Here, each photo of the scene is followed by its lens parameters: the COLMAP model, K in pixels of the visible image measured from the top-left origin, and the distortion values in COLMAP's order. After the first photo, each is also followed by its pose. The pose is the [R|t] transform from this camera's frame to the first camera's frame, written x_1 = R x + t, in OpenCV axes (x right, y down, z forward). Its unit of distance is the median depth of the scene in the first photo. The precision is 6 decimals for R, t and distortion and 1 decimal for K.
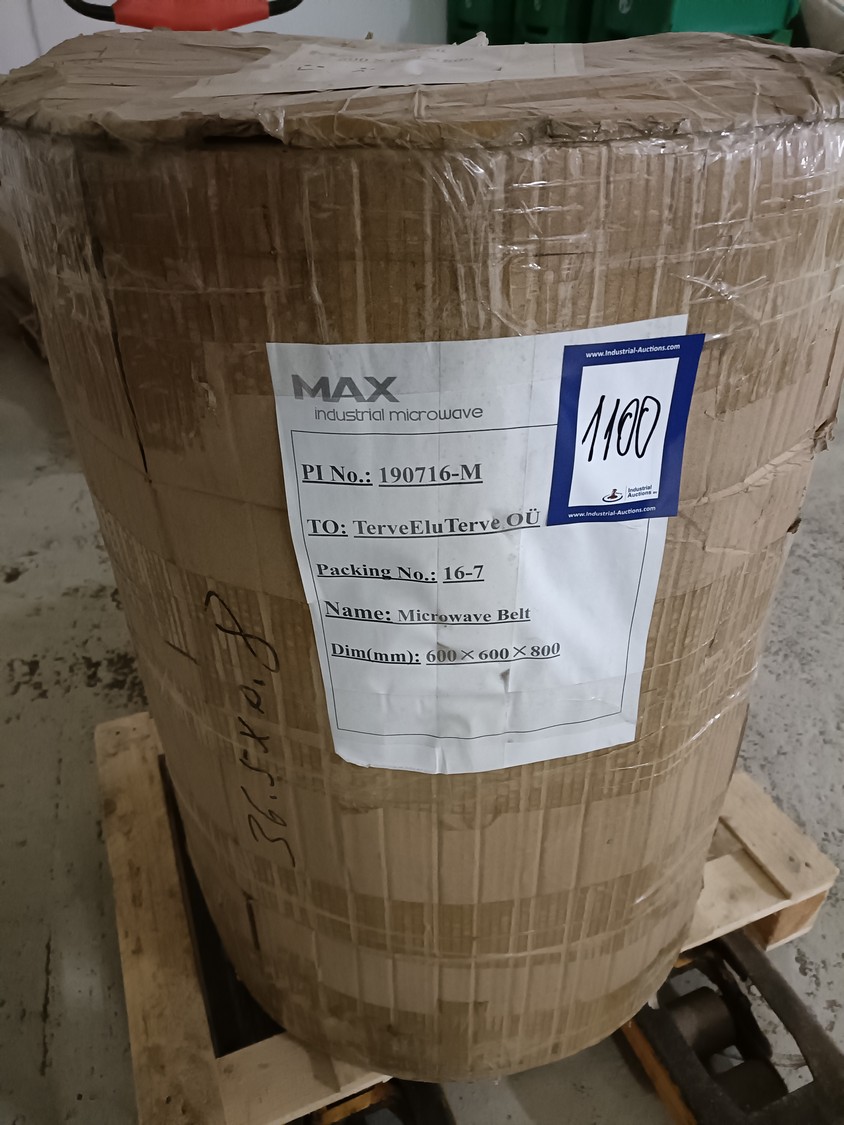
lens RADIAL K [[832.2, 0, 422.0], [0, 832.2, 562.5], [0, 0, 1]] dist [0.059675, -0.063400]
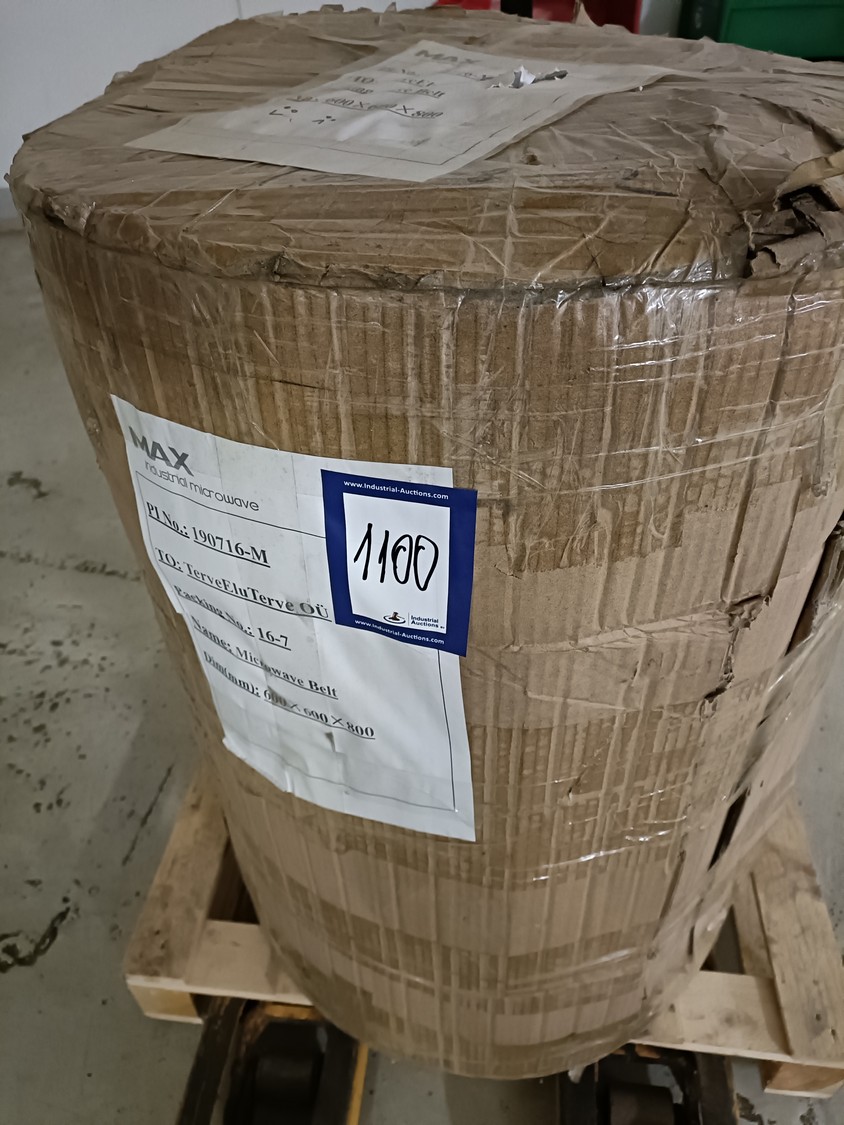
lens RADIAL K [[830.6, 0, 422.0], [0, 830.6, 562.5], [0, 0, 1]] dist [0.034990, -0.010536]
pose [[0.878261, 0.299372, -0.372873, 0.621121], [-0.255409, 0.952911, 0.163486, -0.318965], [0.404258, -0.048349, 0.913366, 0.140261]]
